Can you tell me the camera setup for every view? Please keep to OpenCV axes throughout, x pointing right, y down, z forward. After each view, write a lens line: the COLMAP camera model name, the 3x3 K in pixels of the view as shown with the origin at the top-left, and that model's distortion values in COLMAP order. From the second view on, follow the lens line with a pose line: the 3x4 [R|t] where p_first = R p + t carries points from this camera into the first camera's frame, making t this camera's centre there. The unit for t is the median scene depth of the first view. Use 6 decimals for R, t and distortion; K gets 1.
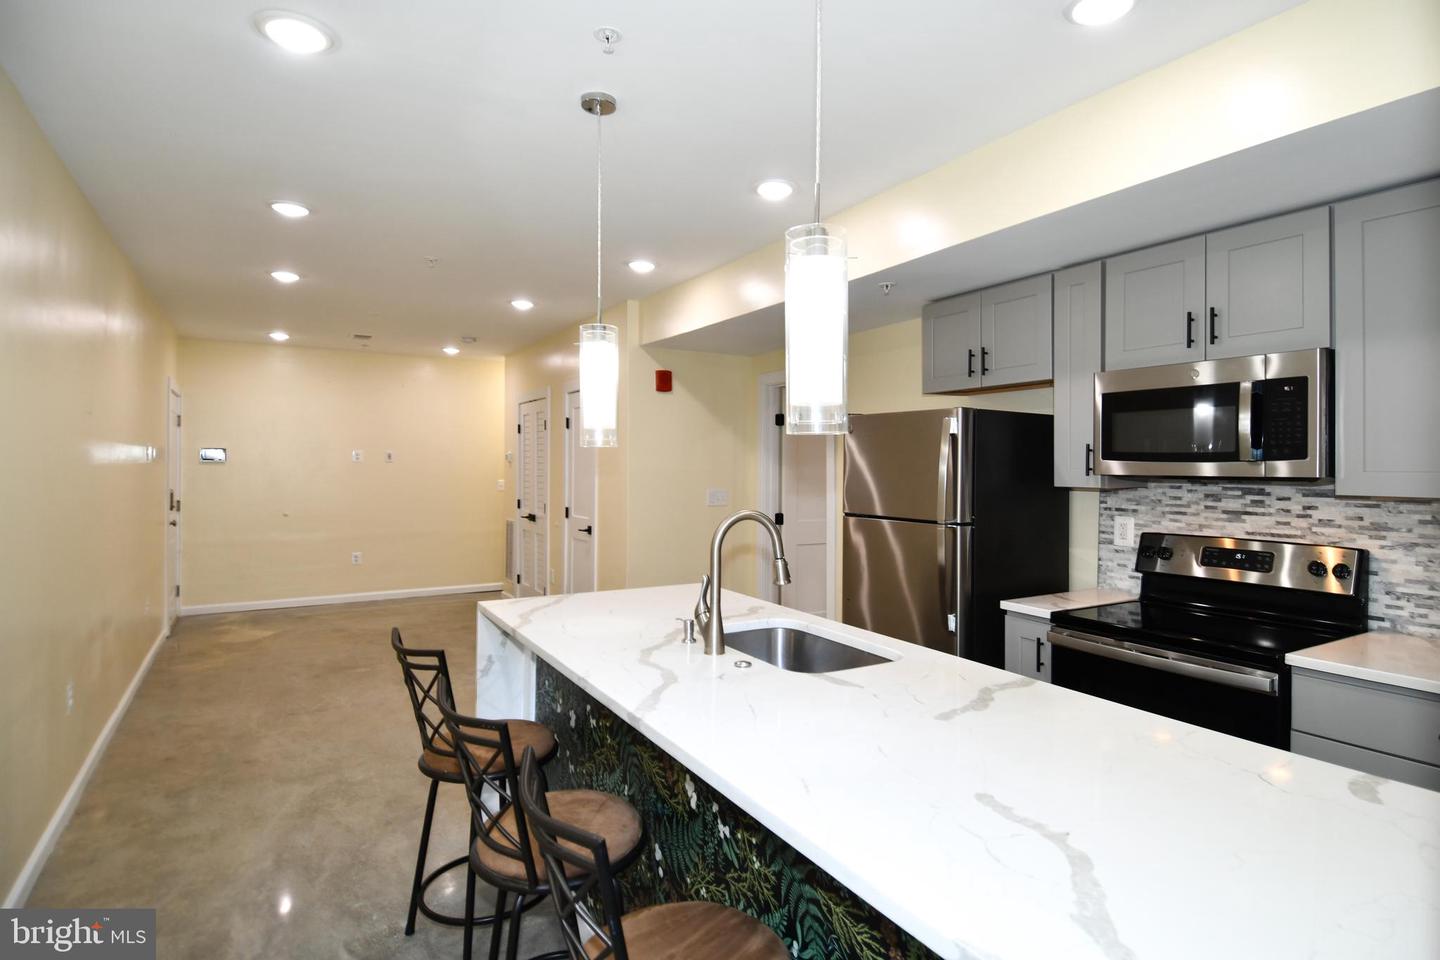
lens RADIAL K [[779.0, 0, 753.6], [0, 779.0, 476.5], [0, 0, 1]] dist [0.033739, -0.045983]
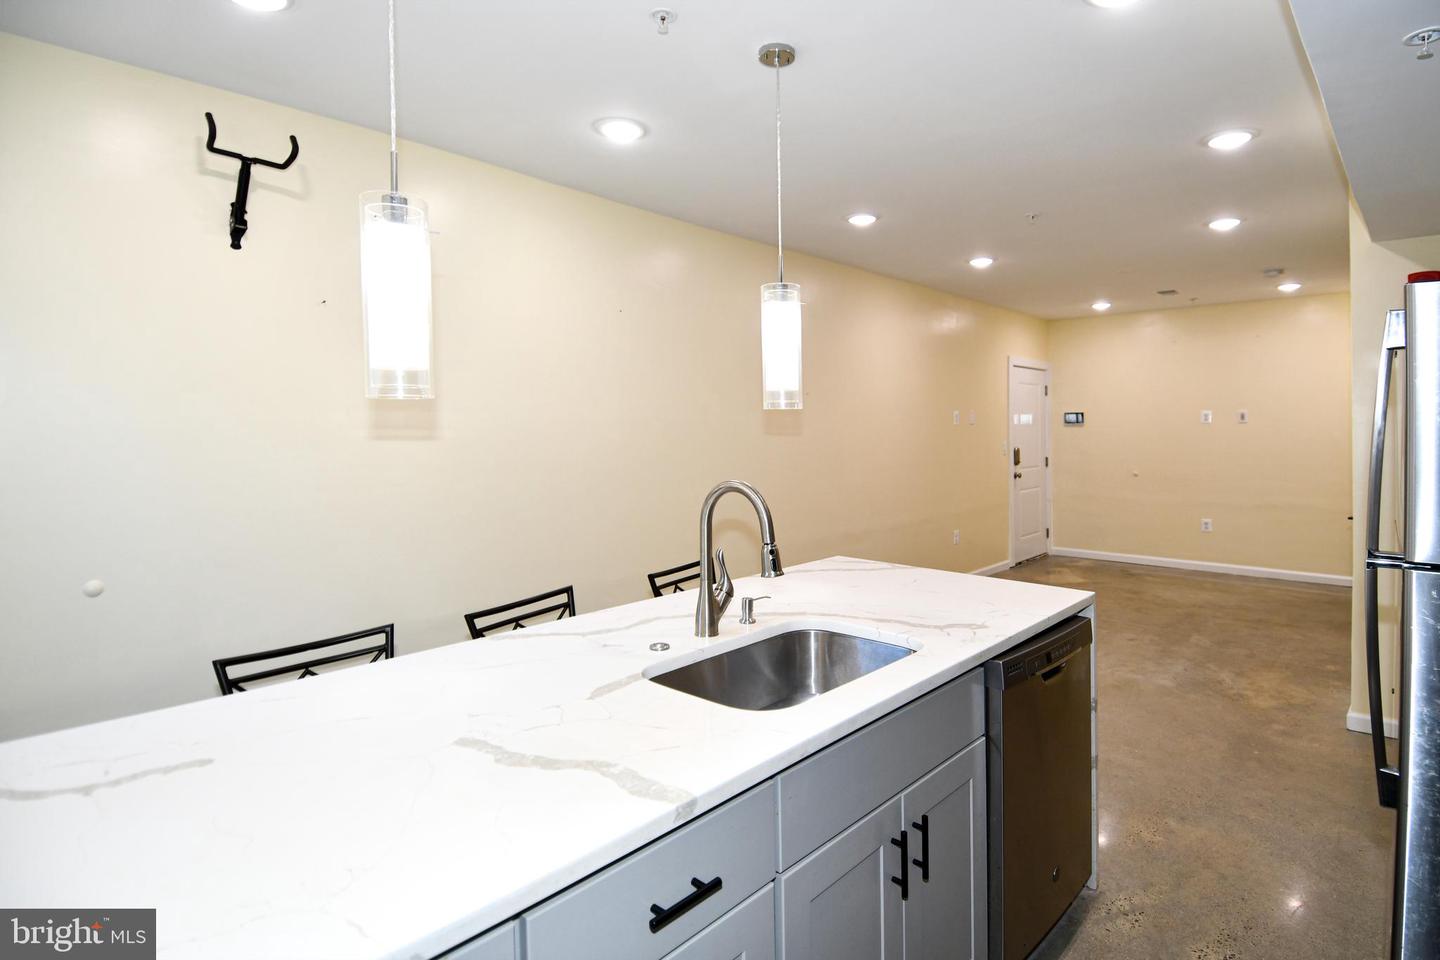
lens RADIAL K [[779.0, 0, 783.6], [0, 779.0, 432.2], [0, 0, 1]] dist [0.033739, -0.045983]
pose [[0.302443, 0.000090, -0.953168, 0.599324], [-0.006526, 0.999977, -0.001976, -0.005876], [0.953145, 0.006818, 0.302436, 0.577862]]
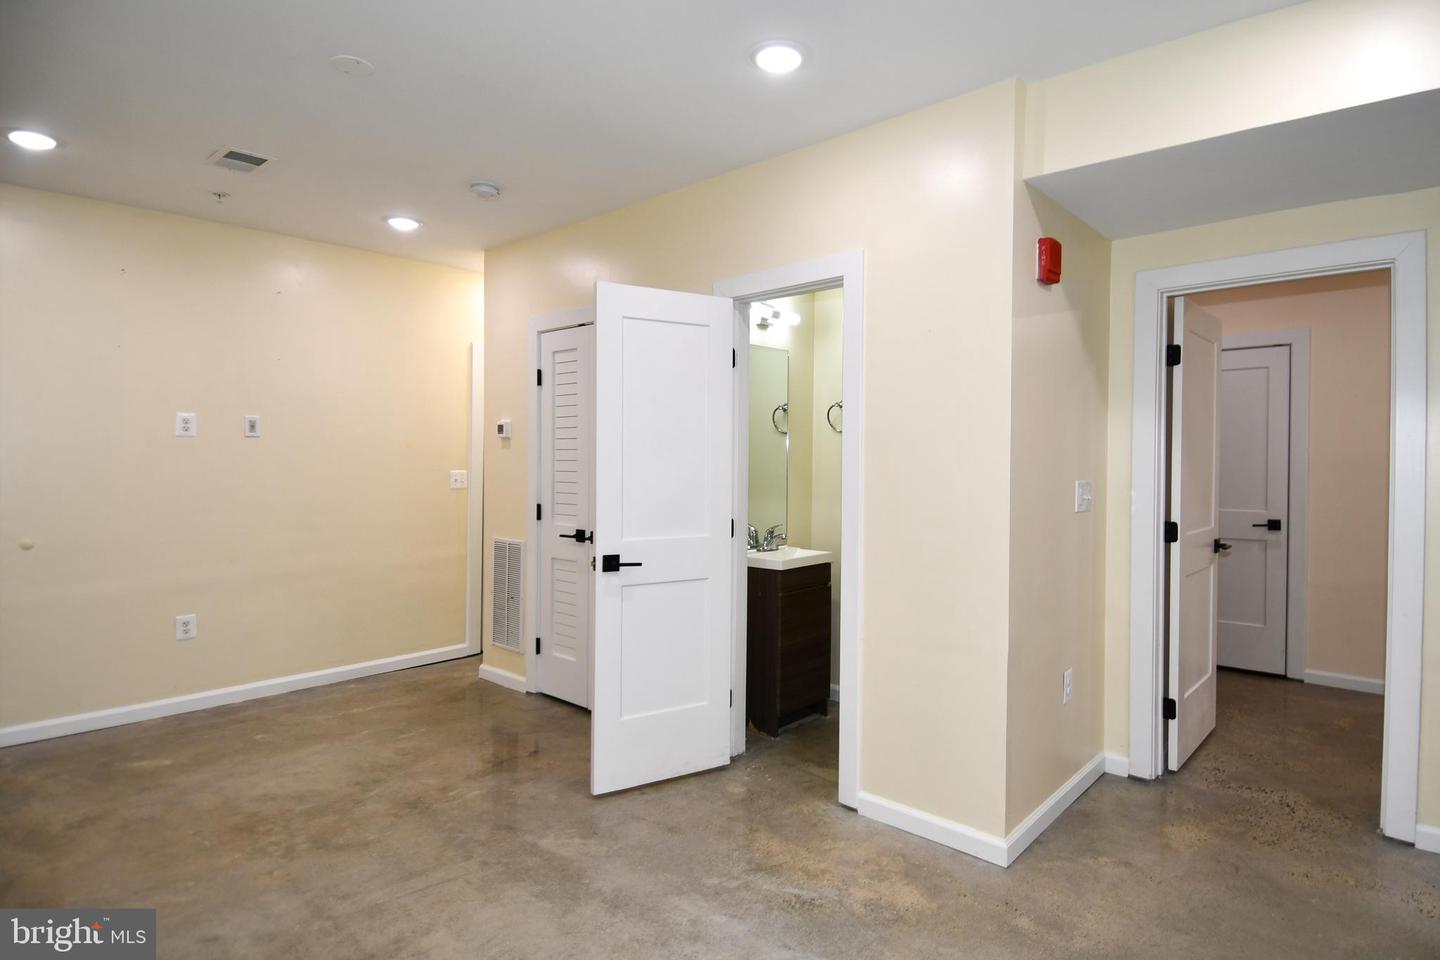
lens RADIAL K [[779.0, 0, 720.2], [0, 779.0, 466.4], [0, 0, 1]] dist [0.033739, -0.045983]
pose [[0.957226, -0.004542, 0.289306, -0.815921], [0.006851, 0.999952, -0.006970, 0.018124], [-0.289261, 0.008654, 0.957211, 1.054032]]
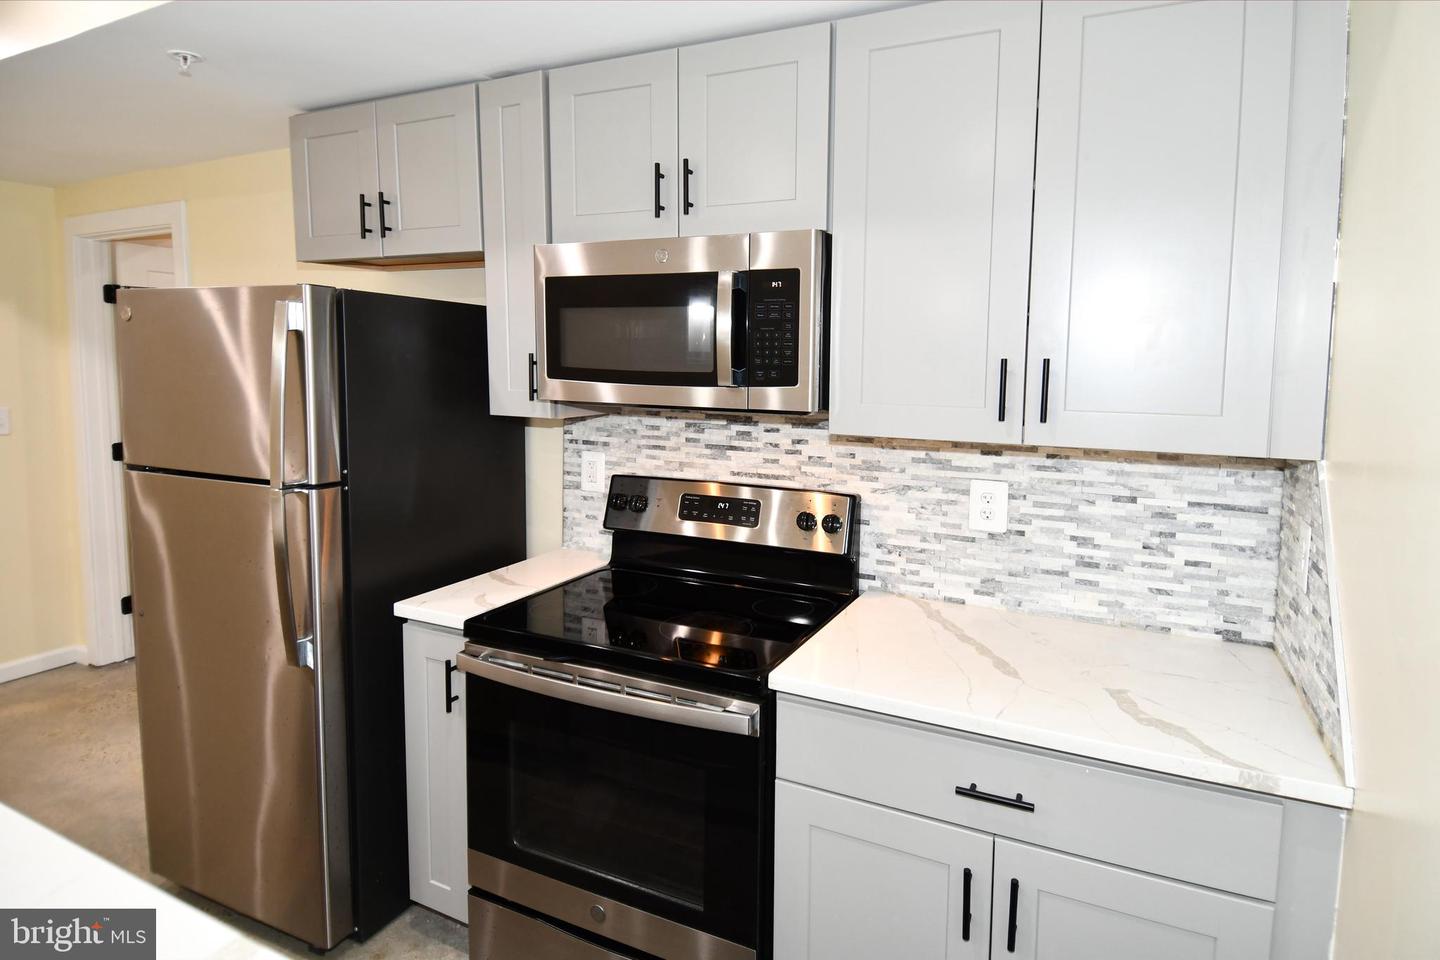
lens RADIAL K [[779.0, 0, 753.7], [0, 779.0, 433.3], [0, 0, 1]] dist [0.033739, -0.045983]
pose [[0.847946, -0.037847, 0.528730, 0.232414], [-0.007076, 0.996551, 0.082681, -0.029749], [-0.530036, -0.073850, 0.844754, 0.328282]]
